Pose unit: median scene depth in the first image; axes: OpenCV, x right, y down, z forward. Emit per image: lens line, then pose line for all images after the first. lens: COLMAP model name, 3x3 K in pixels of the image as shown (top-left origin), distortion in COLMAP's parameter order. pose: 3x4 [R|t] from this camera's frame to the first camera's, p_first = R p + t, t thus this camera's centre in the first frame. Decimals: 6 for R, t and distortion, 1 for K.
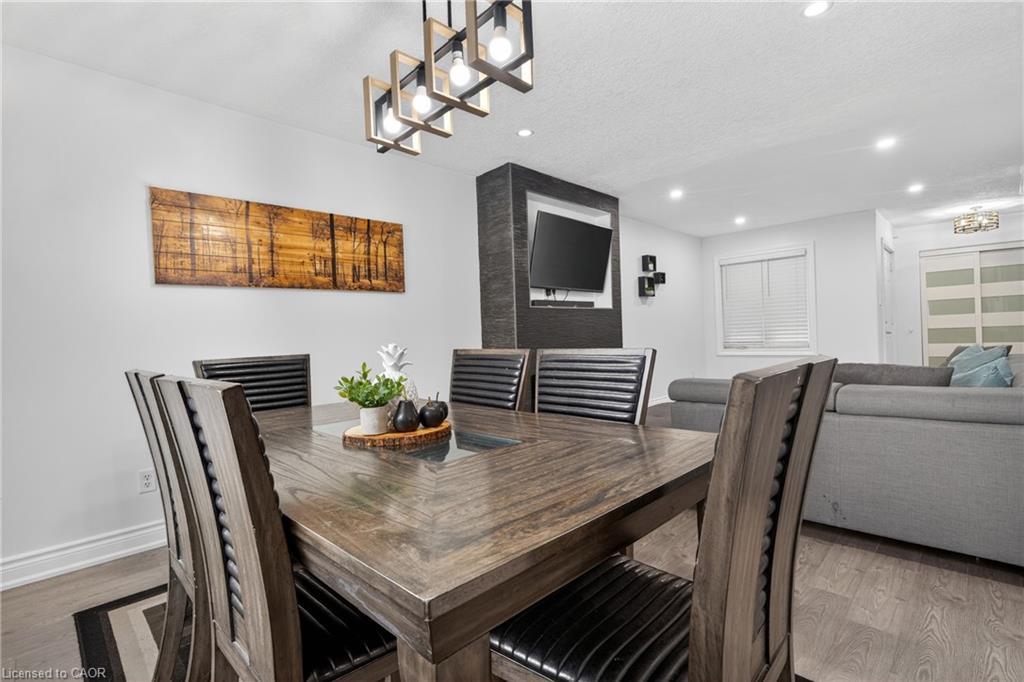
lens RADIAL K [[470.1, 0, 512.0], [0, 470.1, 341.0], [0, 0, 1]] dist [-0.027623, 0.000185]
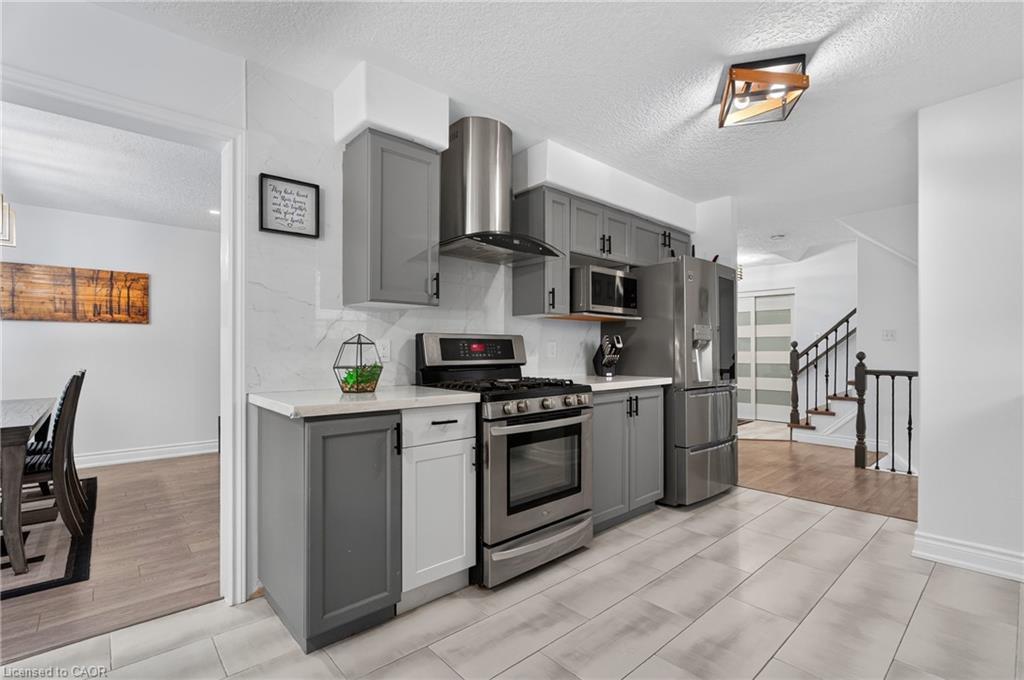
lens RADIAL K [[466.2, 0, 534.9], [0, 466.2, 348.5], [0, 0, 1]] dist [-0.002461, 0.000114]
pose [[0.999087, 0.035505, -0.023758, 0.763644], [-0.035922, 0.999203, -0.017381, -0.040034], [0.023122, 0.018218, 0.999567, -0.266943]]
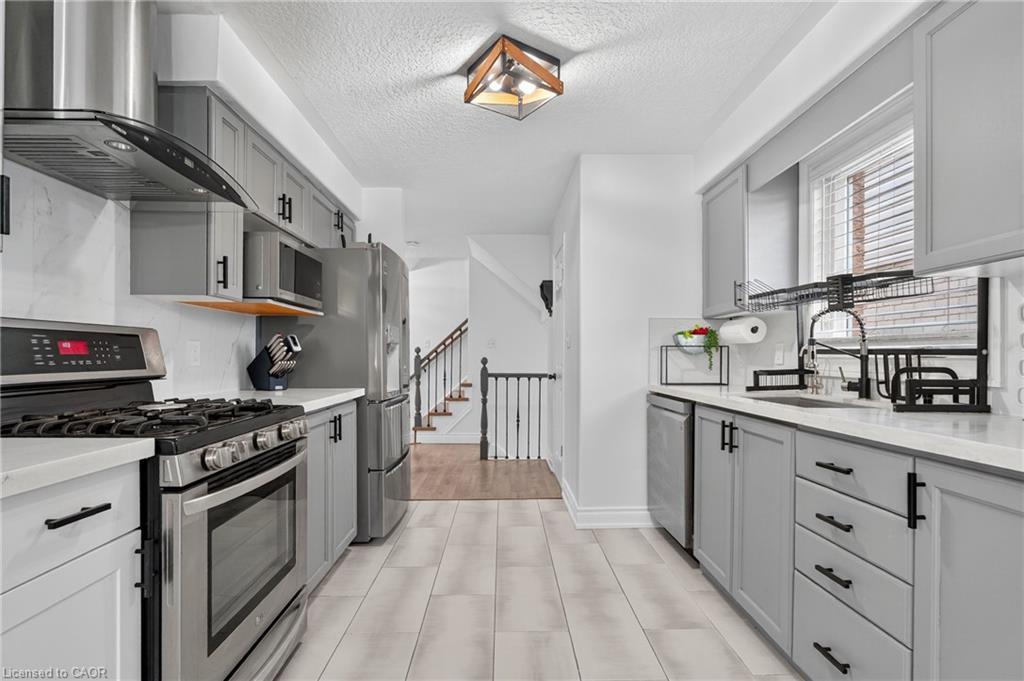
lens RADIAL K [[473.3, 0, 505.2], [0, 473.3, 356.2], [0, 0, 1]] dist [-0.001045, 0.000192]
pose [[0.690525, 0.038173, 0.722300, 0.633700], [-0.016880, 0.999185, -0.036668, -0.036428], [-0.723111, 0.013128, 0.690607, -0.071911]]
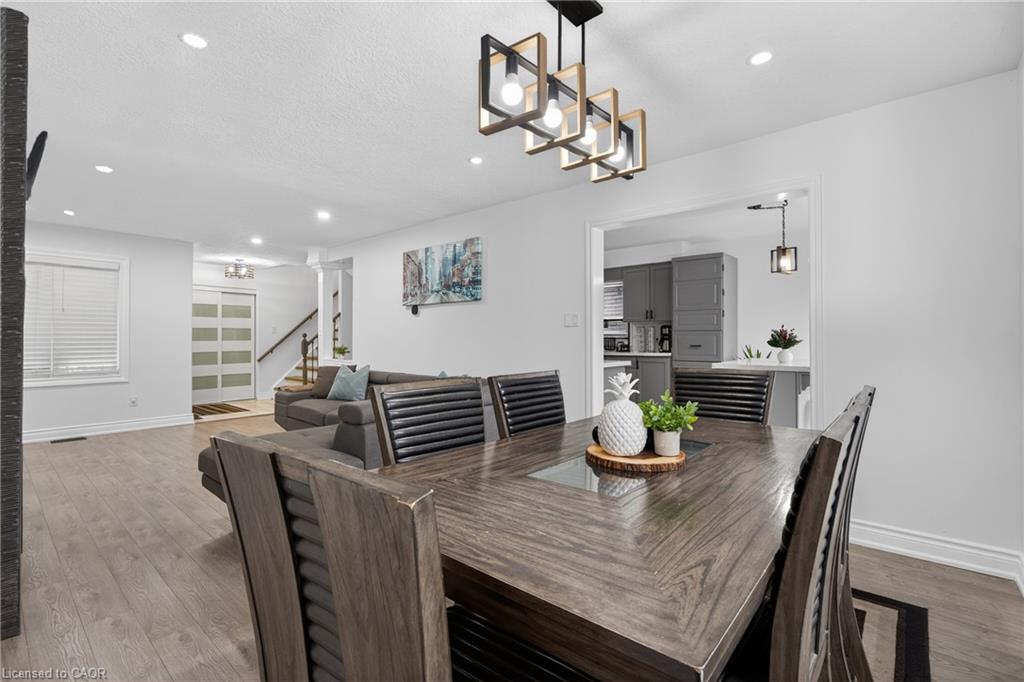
lens RADIAL K [[470.1, 0, 512.0], [0, 470.1, 341.0], [0, 0, 1]] dist [-0.027623, 0.000185]
pose [[-0.081446, 0.025454, 0.996353, -0.477454], [0.021493, 0.999486, -0.023777, -0.019417], [-0.996446, 0.019478, -0.081951, 0.463540]]
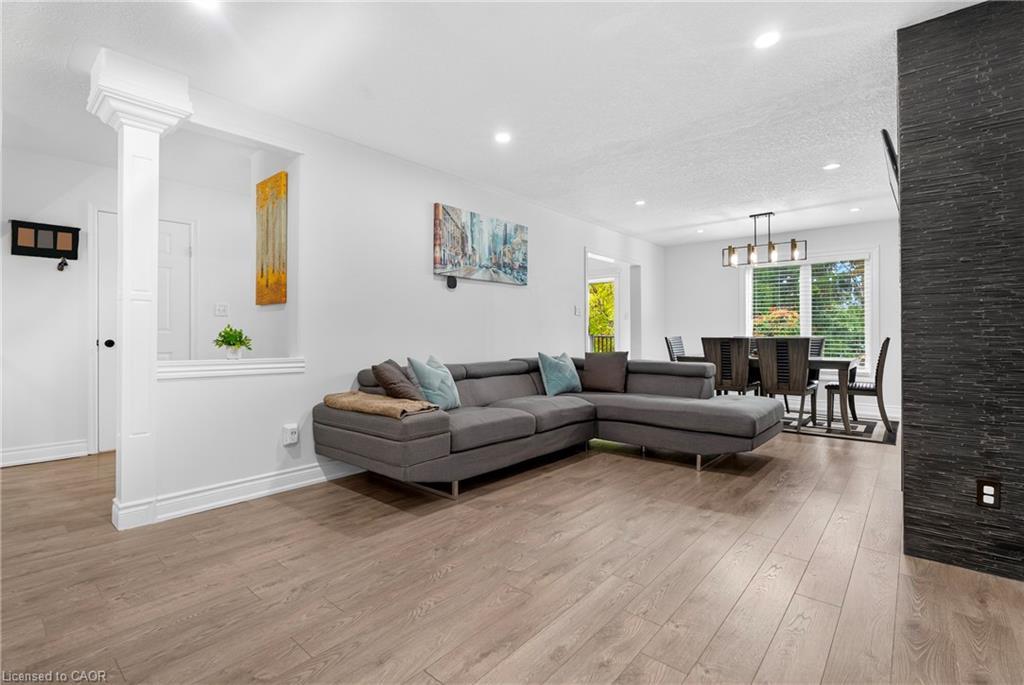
lens RADIAL K [[470.4, 0, 512.0], [0, 470.4, 342.5], [0, 0, 1]] dist [-0.010649, 0.000236]
pose [[-0.996071, 0.035185, -0.081271, 0.733327], [0.032593, 0.998924, 0.033000, -0.039638], [0.082344, 0.030222, -0.996146, 1.605713]]
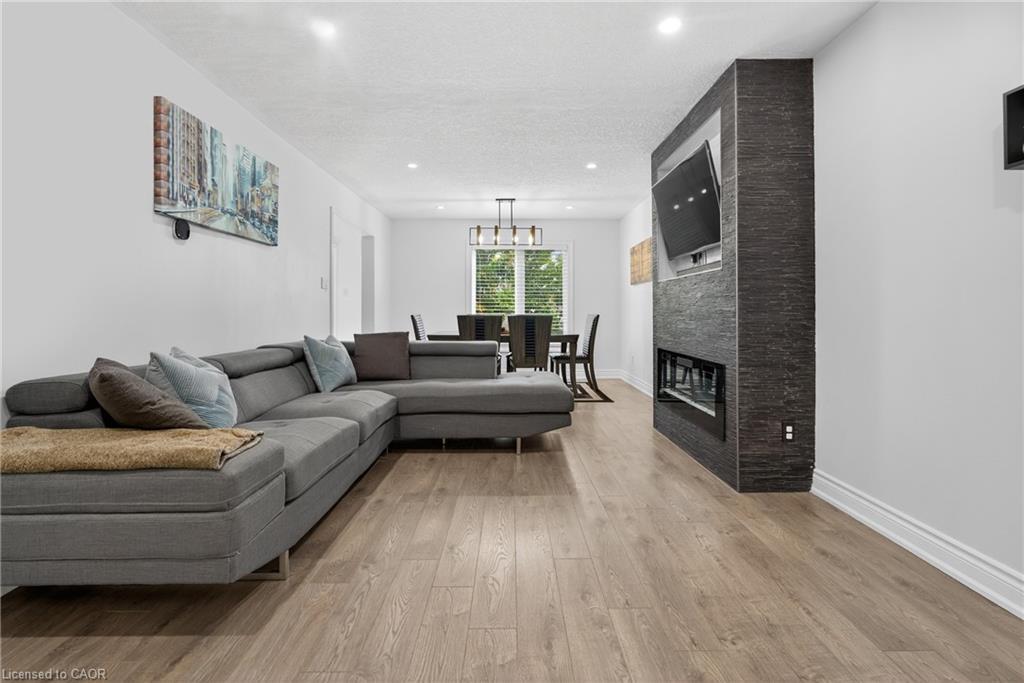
lens RADIAL K [[473.8, 0, 511.1], [0, 473.8, 316.9], [0, 0, 1]] dist [-0.006275, 0.000725]
pose [[-0.699267, 0.040620, -0.713705, 0.920890], [0.015181, 0.999003, 0.041984, -0.041535], [0.714699, 0.018524, -0.699187, 1.361227]]
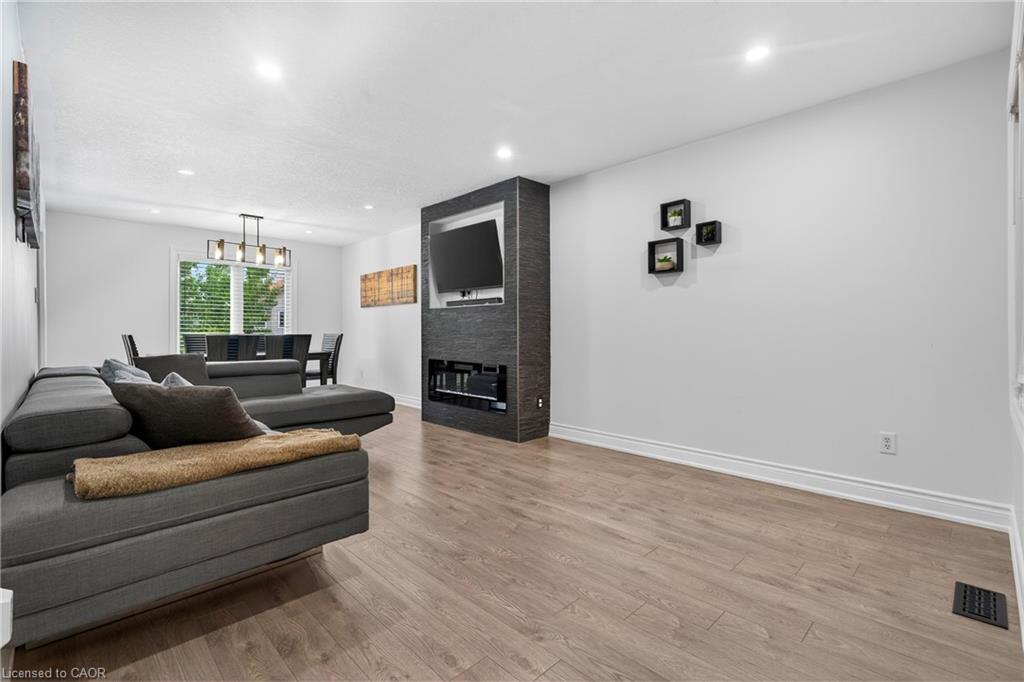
lens RADIAL K [[470.1, 0, 512.0], [0, 470.1, 341.0], [0, 0, 1]] dist [-0.027623, 0.000185]
pose [[-0.001913, 0.053710, -0.998555, 1.265080], [-0.012570, 0.998476, 0.053730, -0.051020], [0.999919, 0.012654, -0.001235, 1.128715]]
